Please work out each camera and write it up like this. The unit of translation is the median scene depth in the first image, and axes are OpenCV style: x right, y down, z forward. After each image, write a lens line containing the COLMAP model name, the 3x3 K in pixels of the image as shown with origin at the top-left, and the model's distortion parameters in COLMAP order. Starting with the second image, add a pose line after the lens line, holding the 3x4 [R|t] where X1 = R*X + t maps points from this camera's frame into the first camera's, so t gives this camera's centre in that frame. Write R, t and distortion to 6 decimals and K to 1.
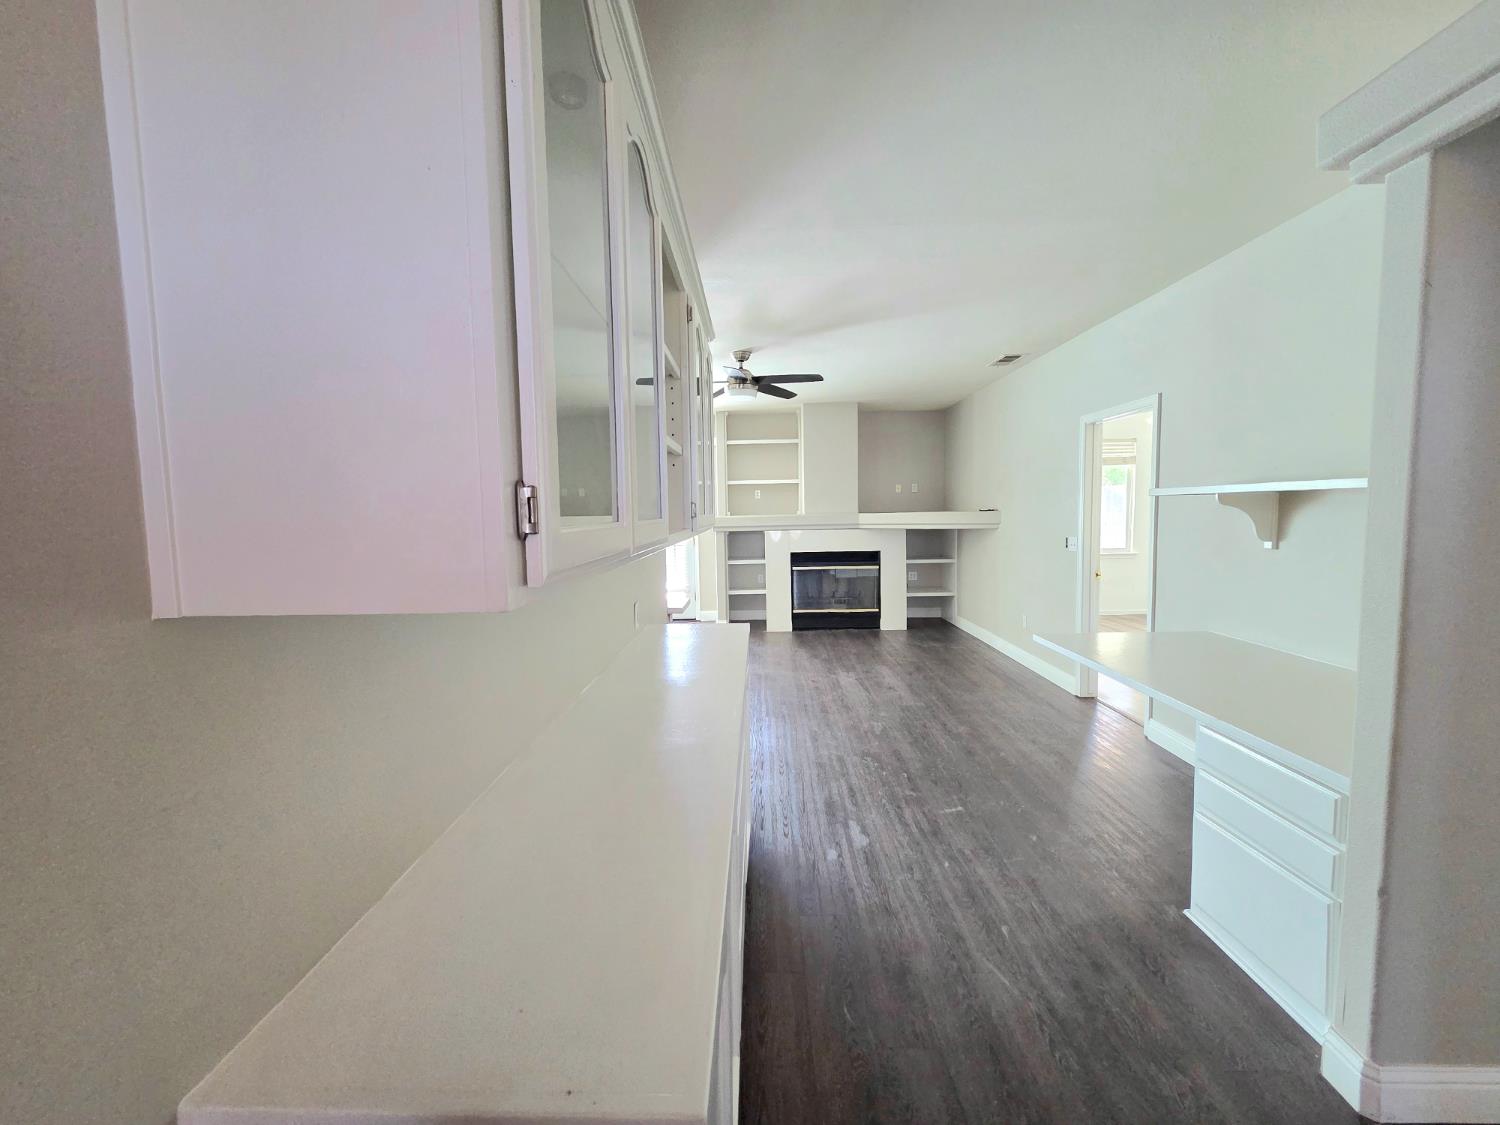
lens RADIAL K [[614.7, 0, 750.0], [0, 614.7, 562.5], [0, 0, 1]] dist [-0.000036, -0.000039]
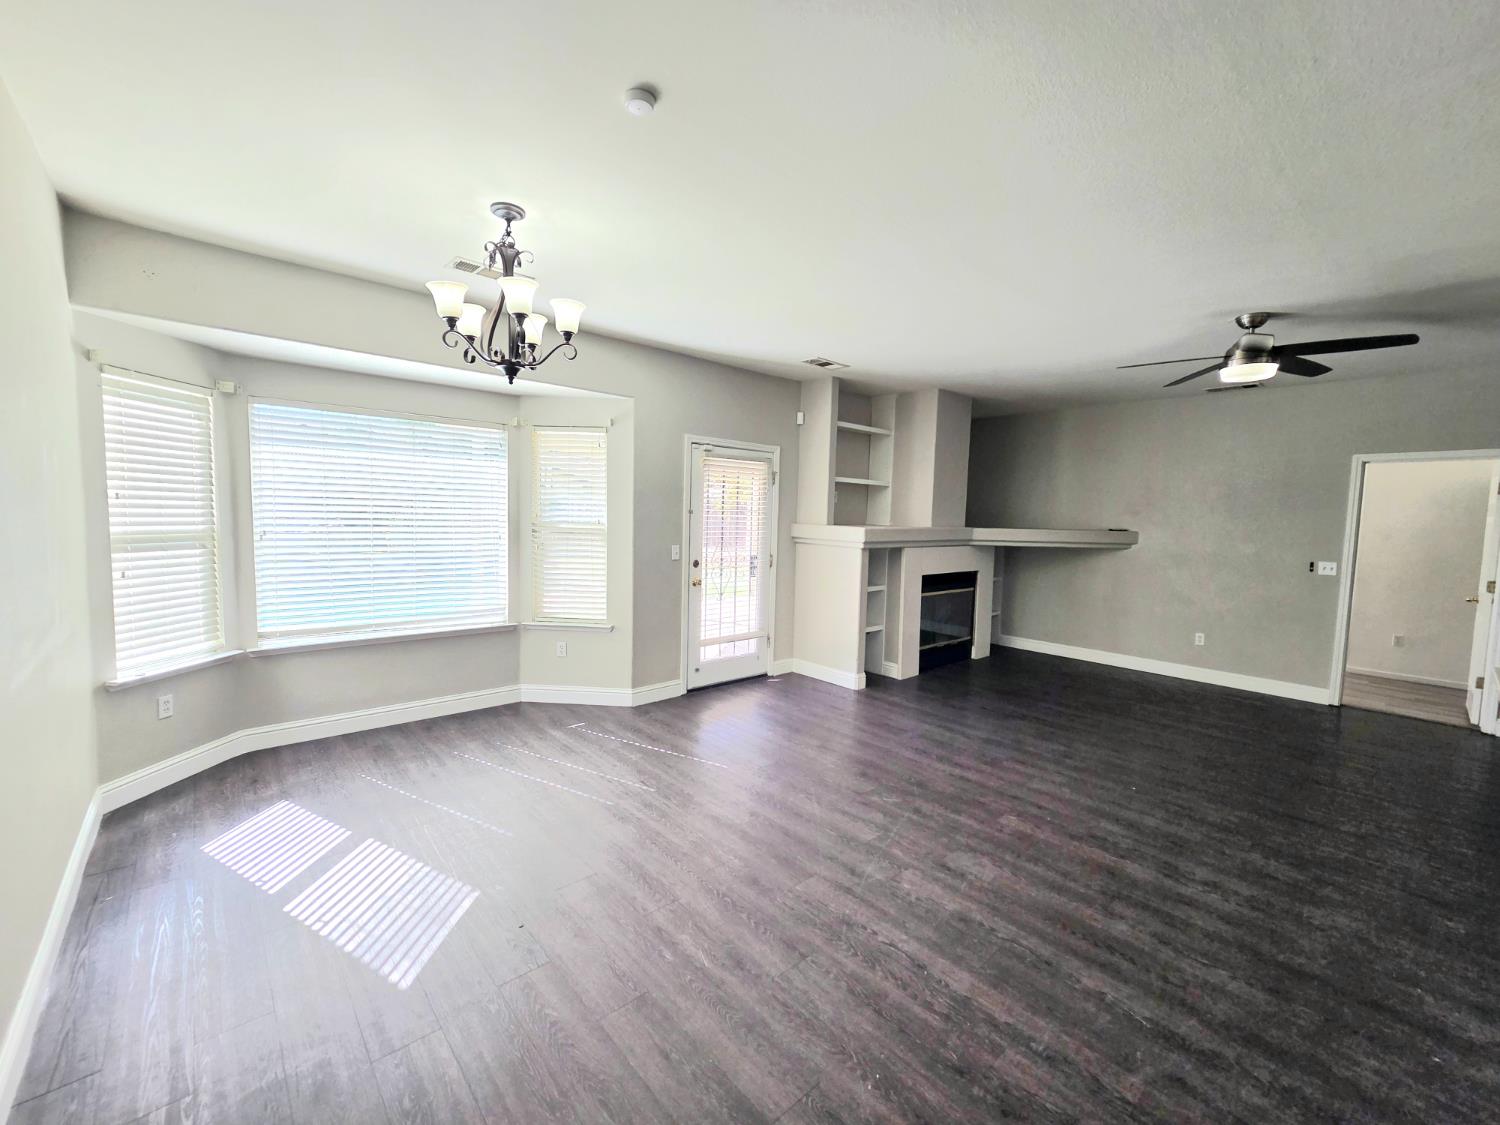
lens RADIAL K [[610.7, 0, 720.2], [0, 610.7, 567.6], [0, 0, 1]] dist [0.000197, -0.000011]
pose [[0.753068, -0.023178, 0.657535, -0.642666], [0.025423, 0.999658, 0.006121, -0.037389], [-0.657452, 0.012107, 0.753400, 0.575447]]
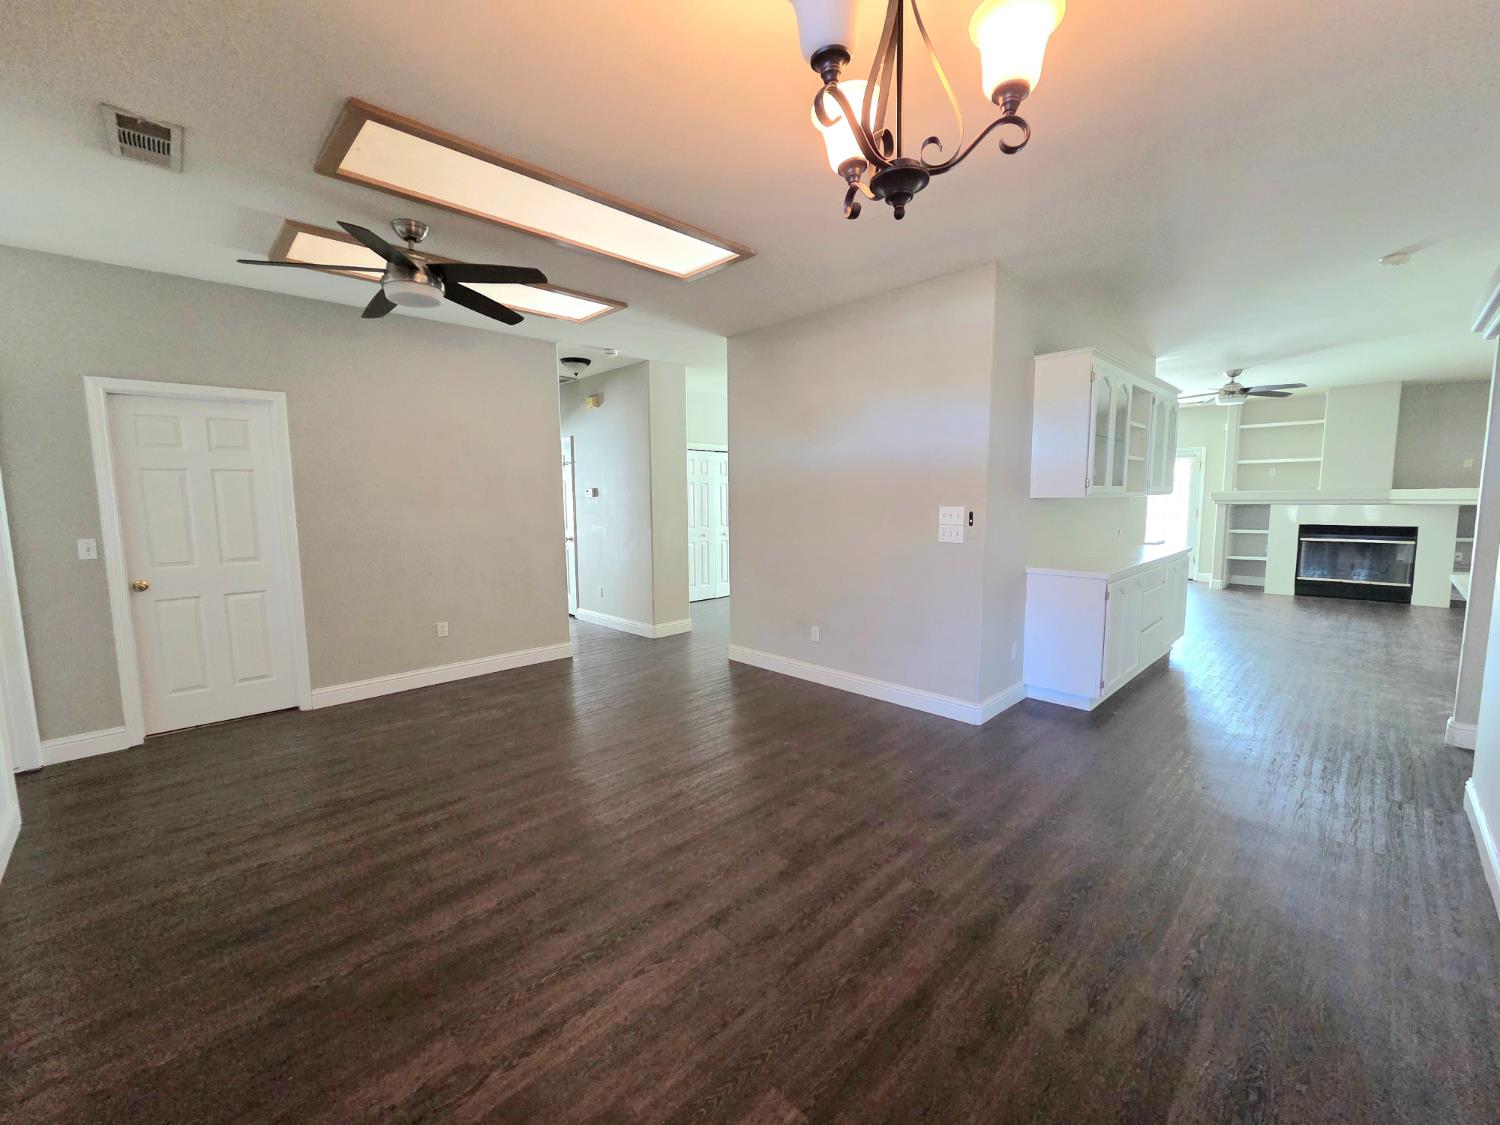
lens RADIAL K [[614.7, 0, 750.0], [0, 614.7, 562.5], [0, 0, 1]] dist [-0.000036, -0.000039]
pose [[0.712296, 0.083427, -0.696903, 0.137714], [-0.053672, 0.996478, 0.064431, 0.033660], [0.699824, -0.008490, 0.714265, -0.479754]]
